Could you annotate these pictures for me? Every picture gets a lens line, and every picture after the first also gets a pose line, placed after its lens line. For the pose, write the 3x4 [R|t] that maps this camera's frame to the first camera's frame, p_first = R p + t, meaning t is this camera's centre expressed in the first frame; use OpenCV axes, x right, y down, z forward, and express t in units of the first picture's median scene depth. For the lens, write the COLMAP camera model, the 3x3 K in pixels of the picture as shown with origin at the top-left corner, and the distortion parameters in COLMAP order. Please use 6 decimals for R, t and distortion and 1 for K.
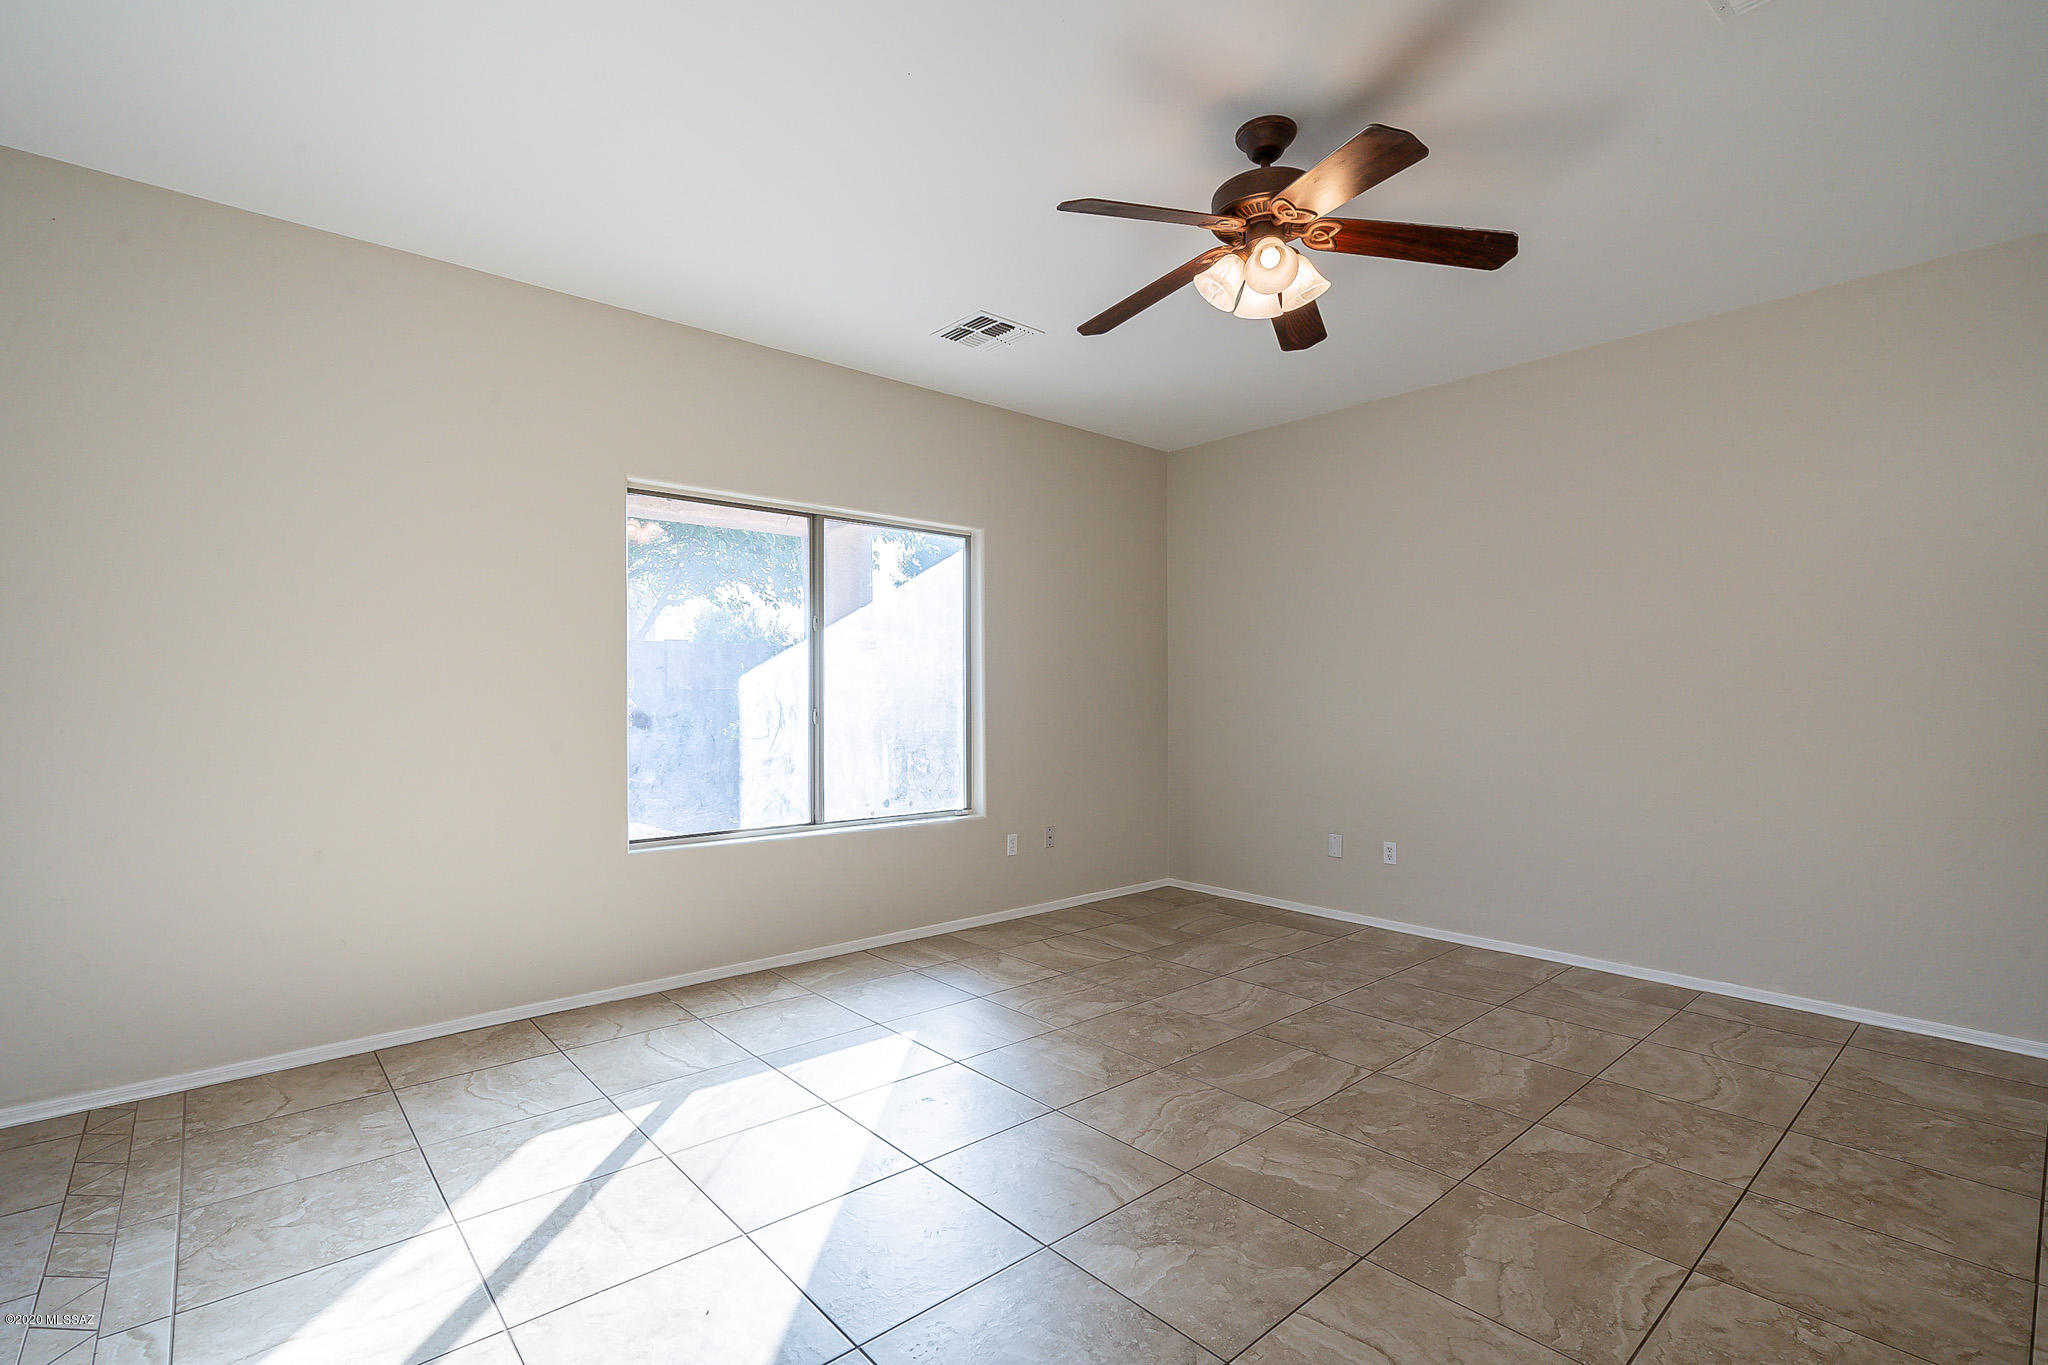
lens RADIAL K [[930.8, 0, 1021.1], [0, 930.8, 718.8], [0, 0, 1]] dist [-0.002476, 0.000218]
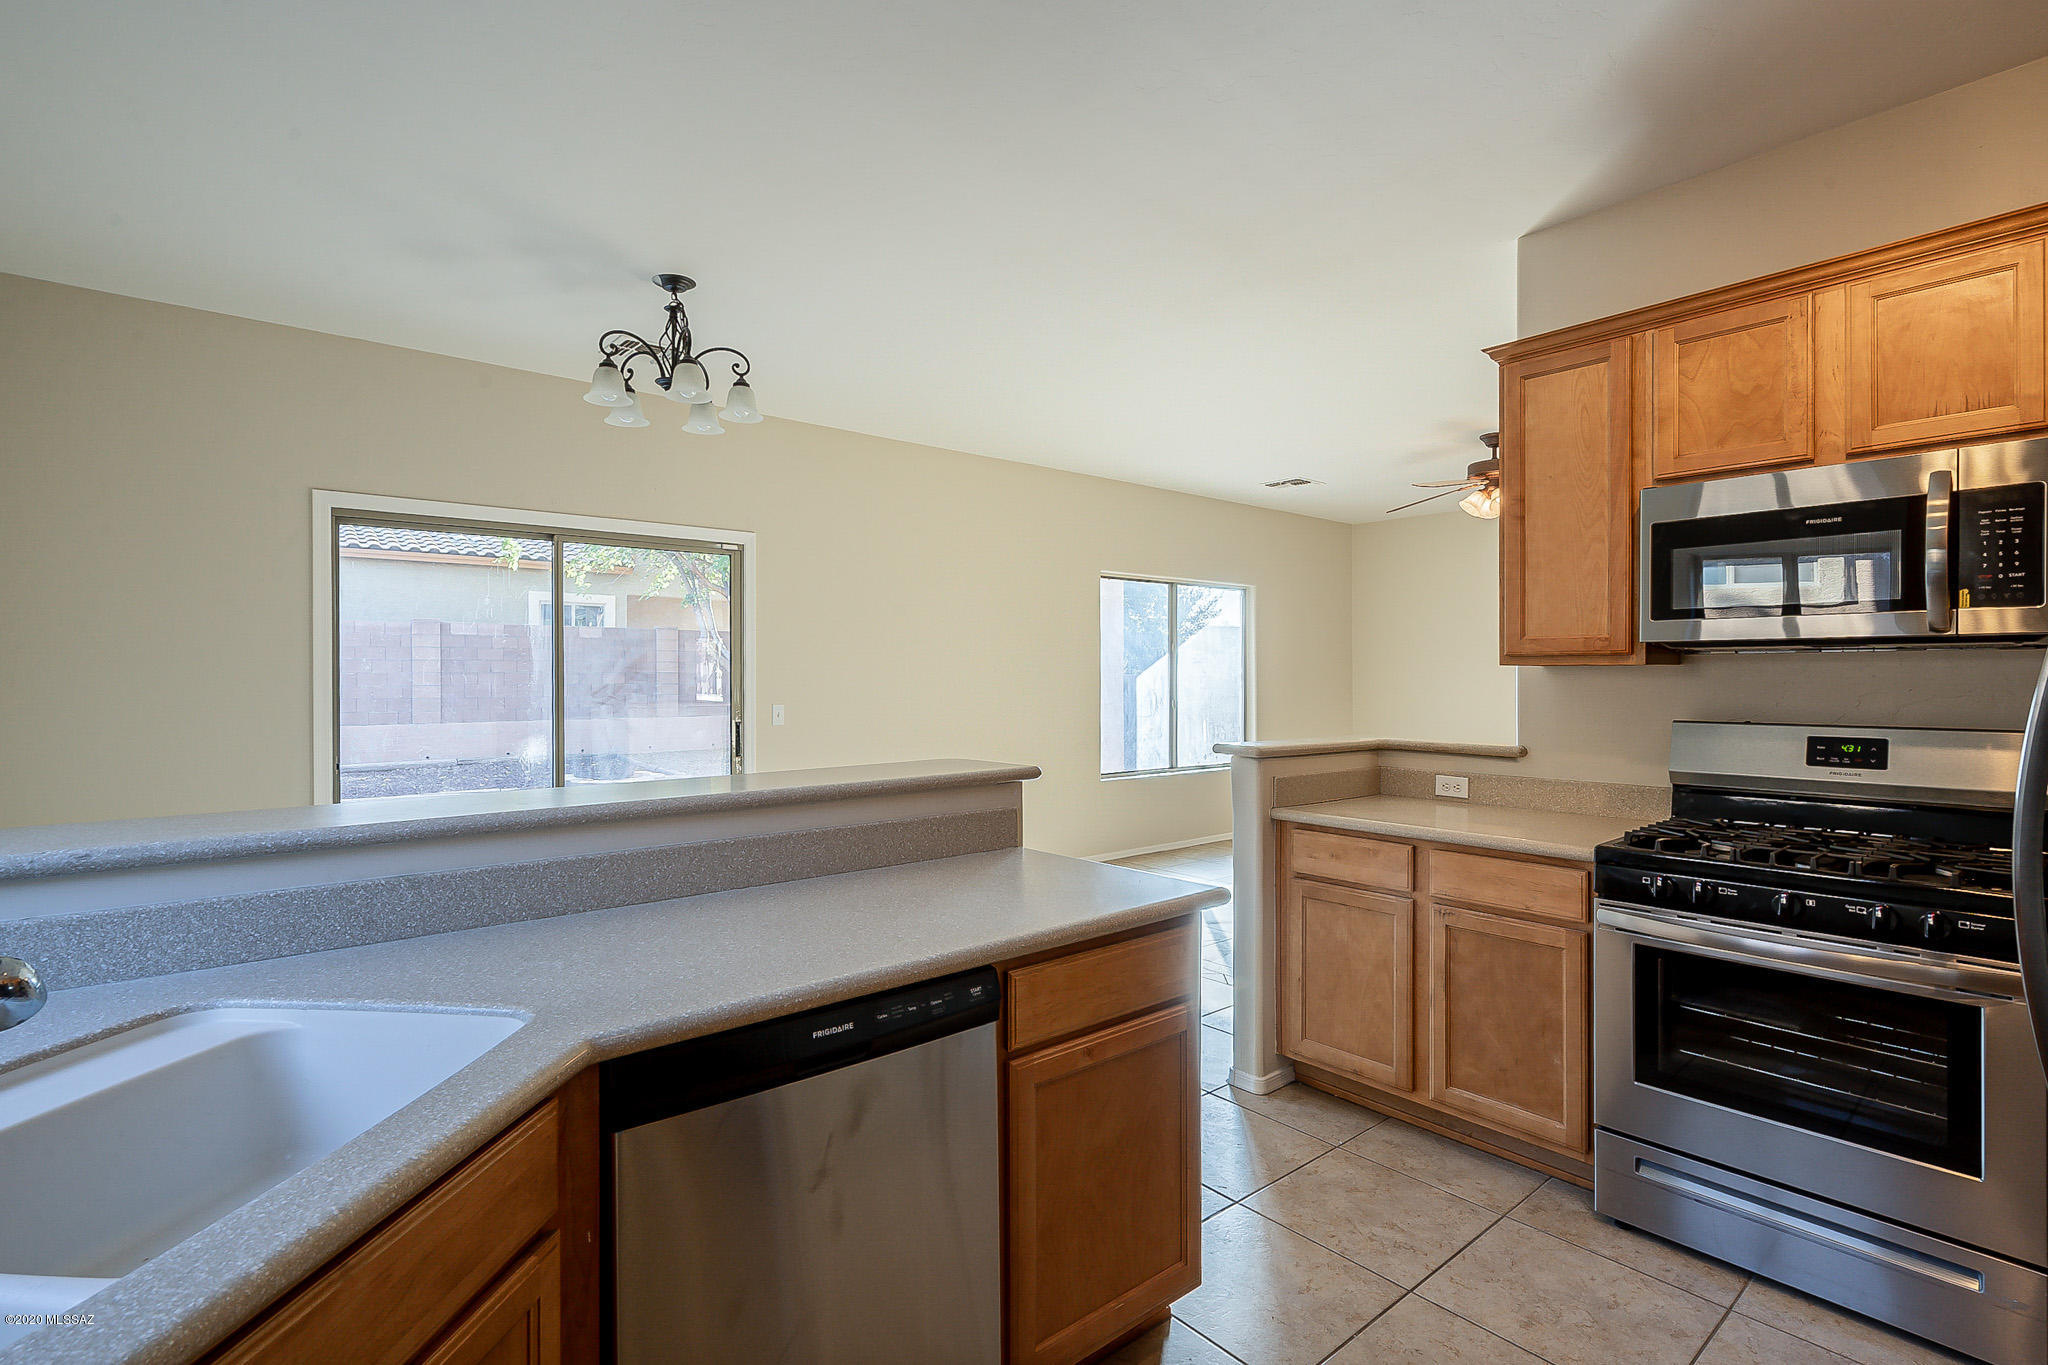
lens RADIAL K [[963.1, 0, 1019.7], [0, 963.1, 677.1], [0, 0, 1]] dist [0.000332, 0.000274]
pose [[0.999689, -0.000007, -0.024952, -0.457388], [-0.000527, 0.999771, -0.021378, -0.013428], [0.024946, 0.021385, 0.999460, -0.735678]]
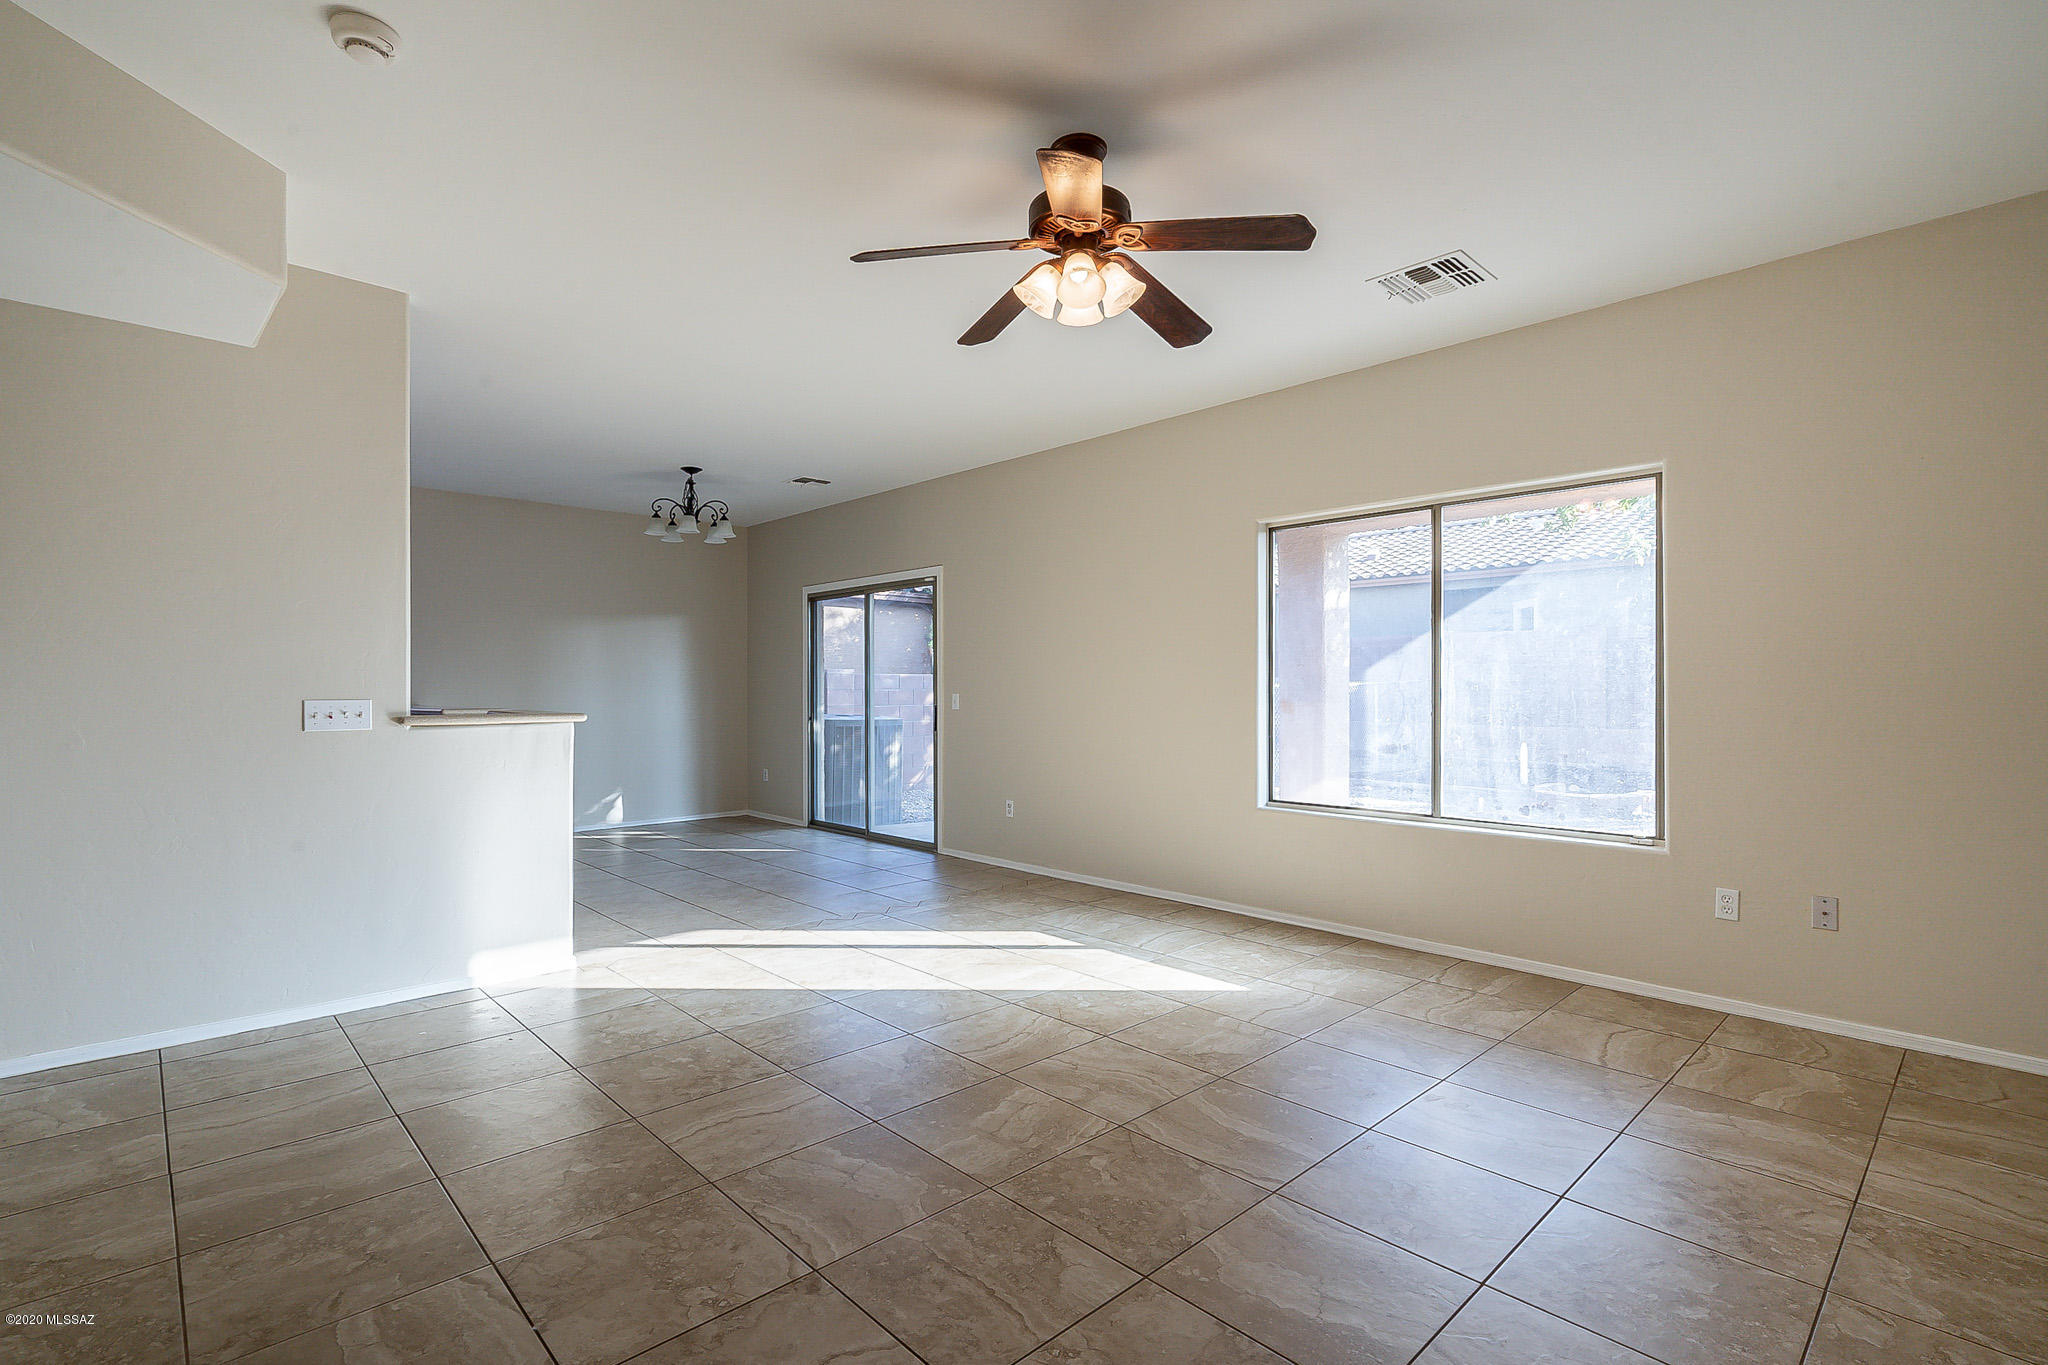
lens RADIAL K [[948.3, 0, 1020.2], [0, 948.3, 693.8], [0, 0, 1]] dist [-0.000764, 0.000063]
pose [[0.037484, 0.004343, -0.999288, 0.786984], [-0.021943, 0.999753, 0.003522, -0.012166], [0.999056, 0.021795, 0.037570, 0.529425]]
